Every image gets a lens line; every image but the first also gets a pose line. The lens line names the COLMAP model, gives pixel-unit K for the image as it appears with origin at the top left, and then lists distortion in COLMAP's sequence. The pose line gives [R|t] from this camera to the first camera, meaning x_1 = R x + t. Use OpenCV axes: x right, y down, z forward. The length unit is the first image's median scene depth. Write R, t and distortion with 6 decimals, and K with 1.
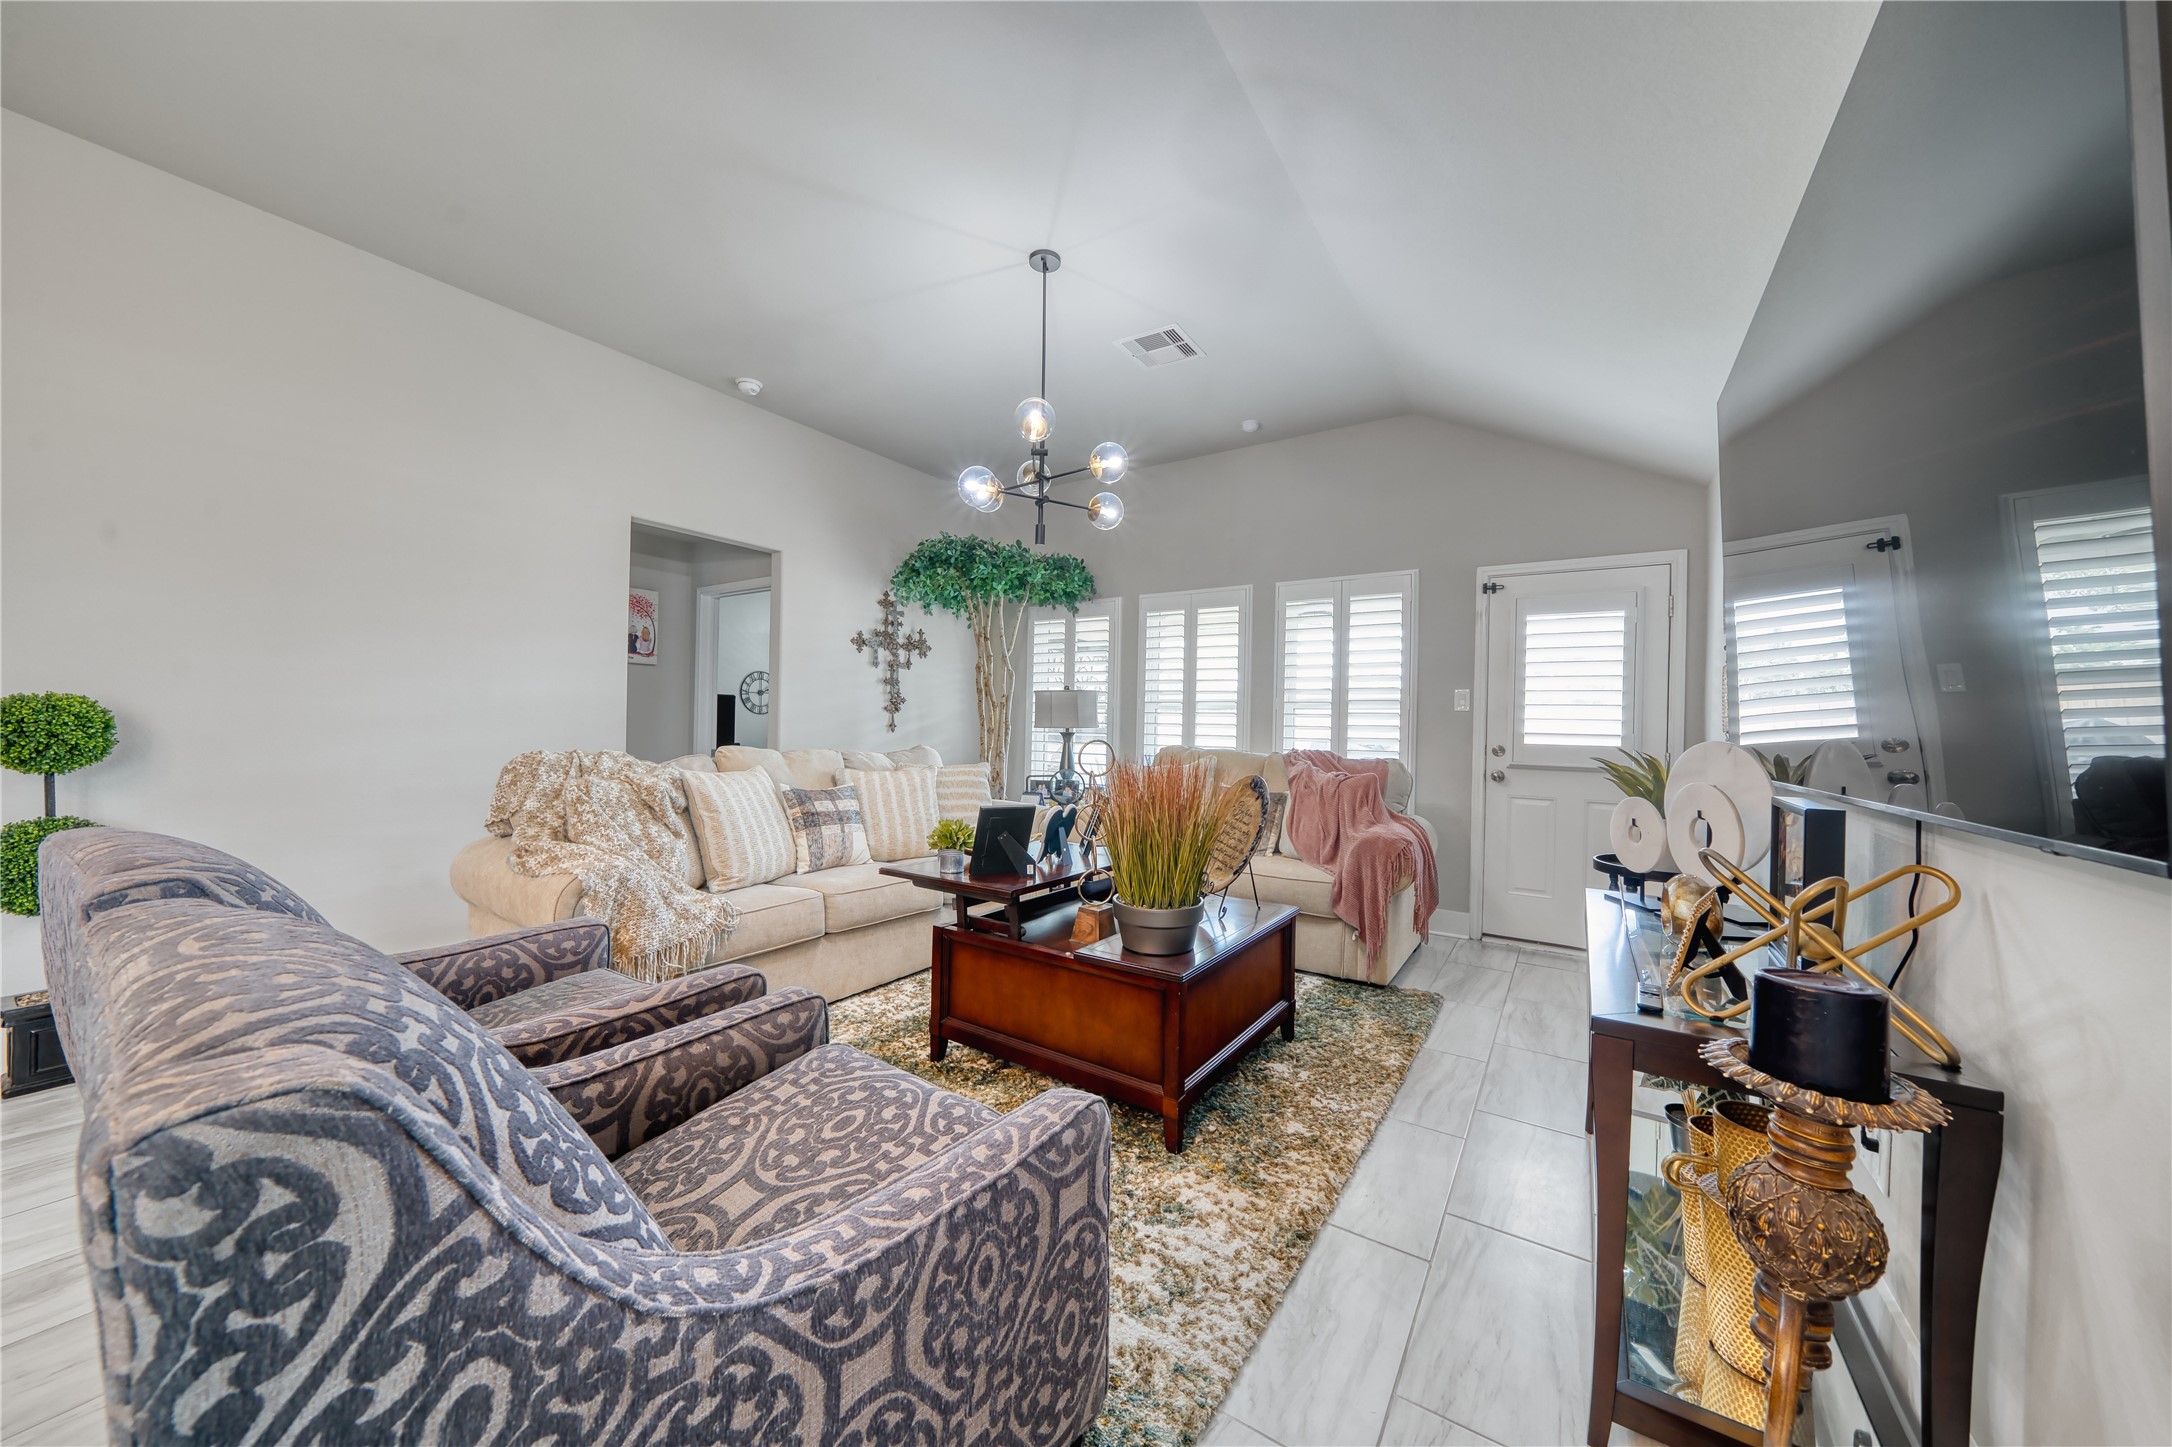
lens RADIAL K [[749.9, 0, 1108.5], [0, 749.9, 716.6], [0, 0, 1]] dist [-0.006034, 0.000065]
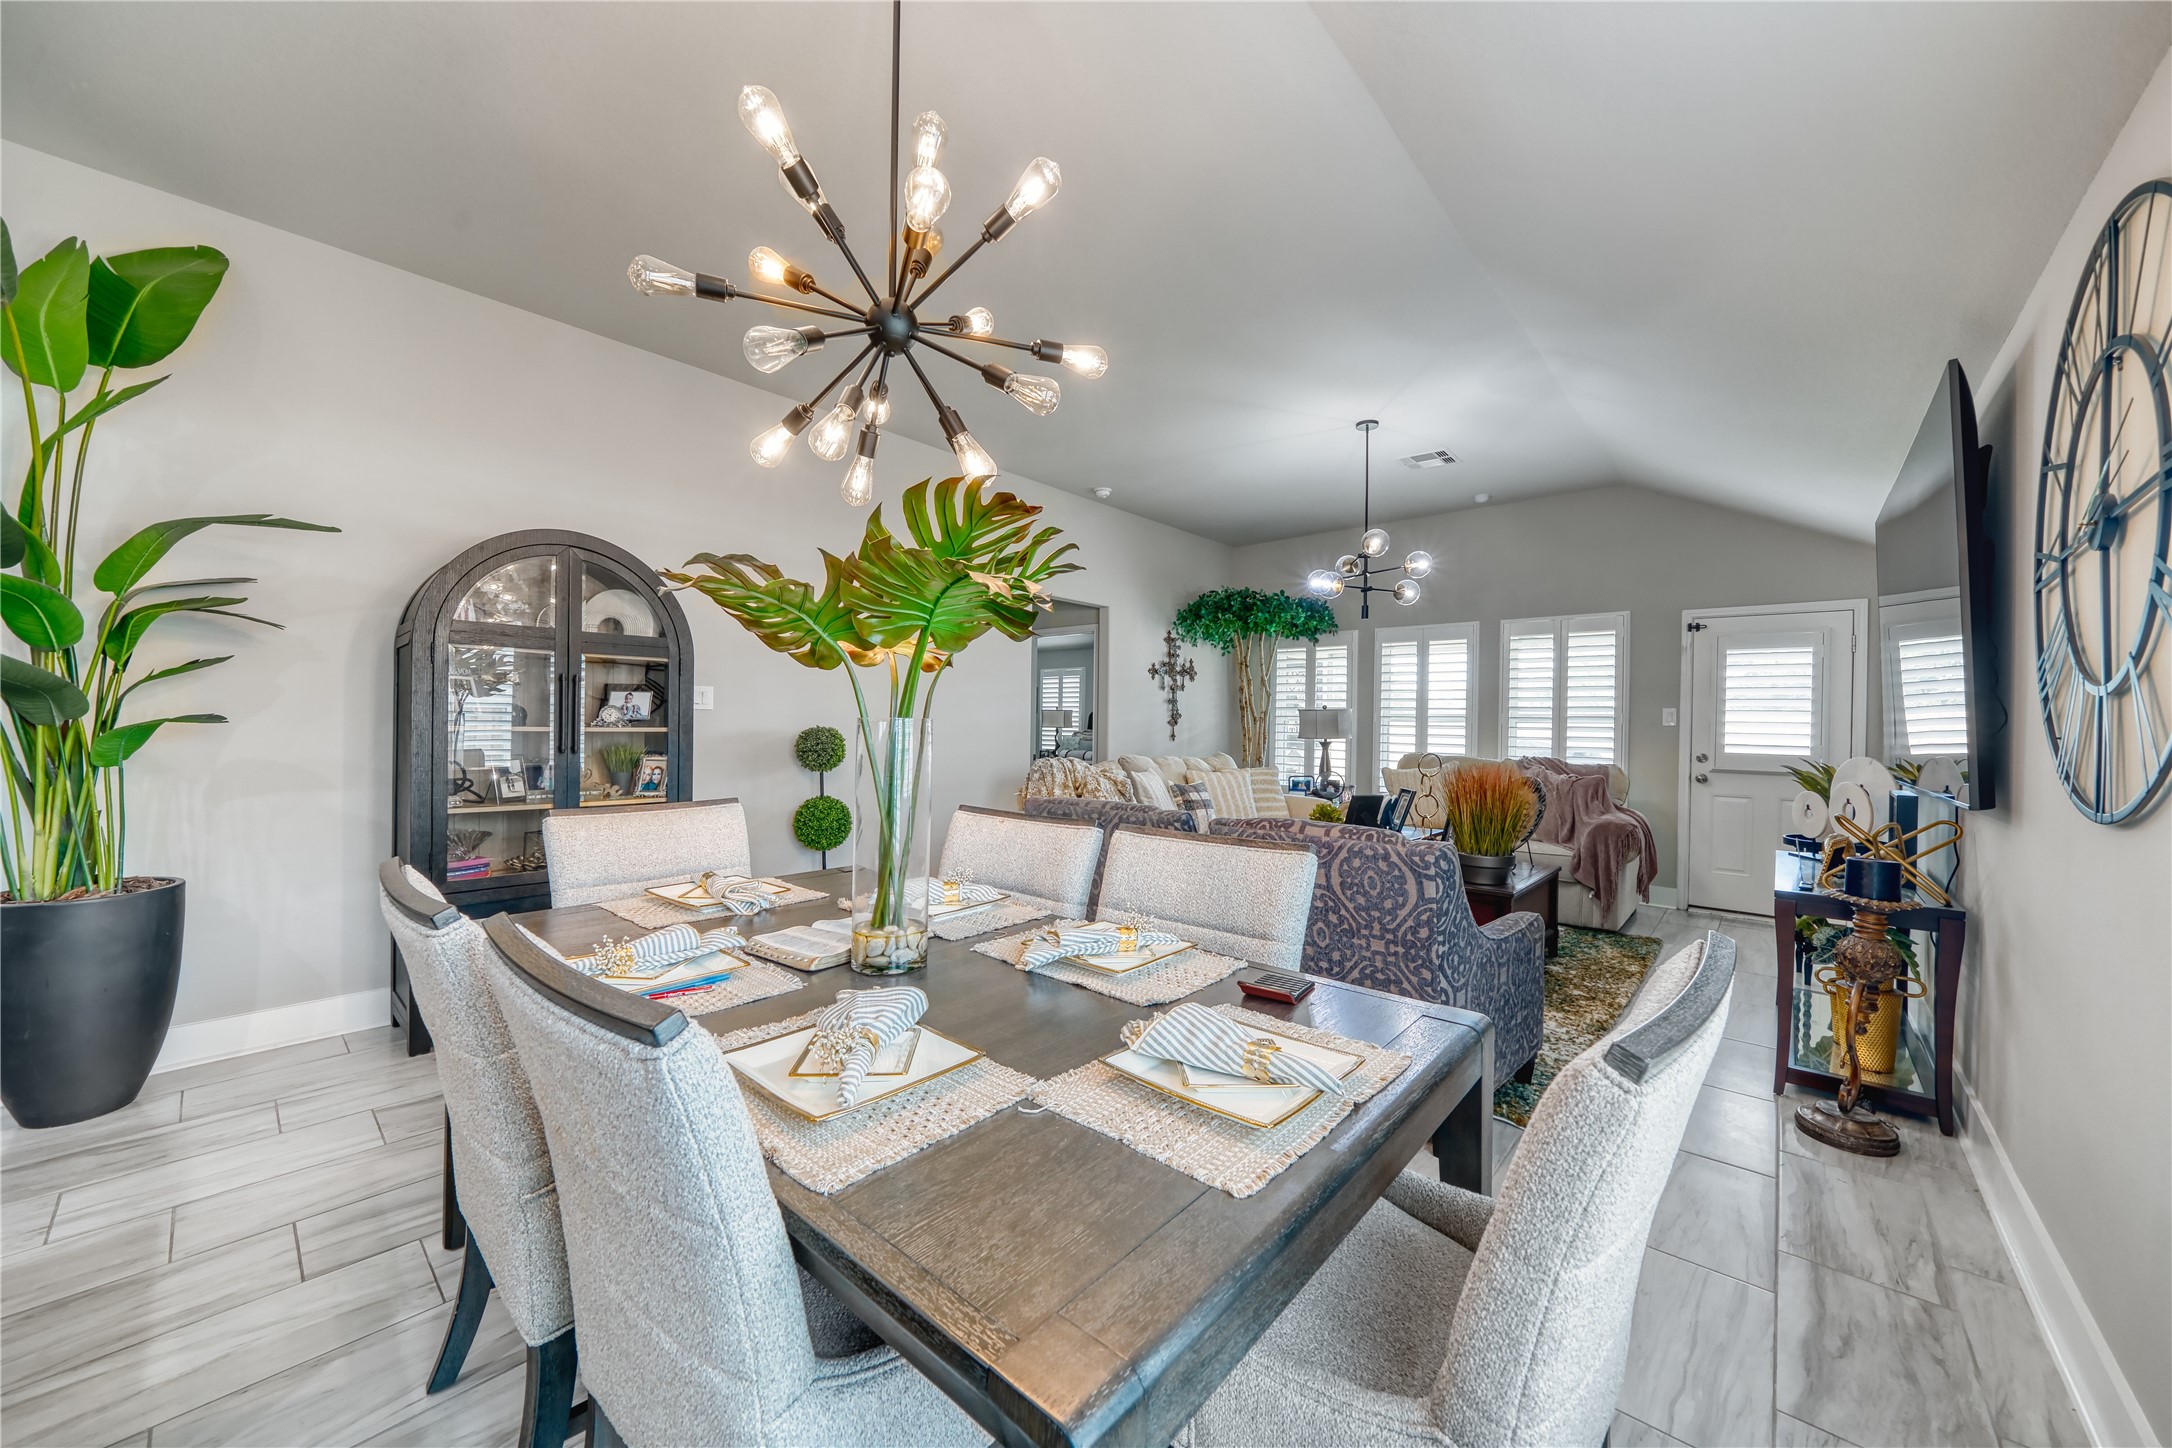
lens RADIAL K [[788.2, 0, 1095.2], [0, 788.2, 715.9], [0, 0, 1]] dist [-0.014701, 0.000037]
pose [[0.987472, -0.004463, -0.157732, -0.271138], [0.004764, 0.999987, 0.001533, -0.032003], [0.157723, -0.002265, 0.987481, -0.442930]]
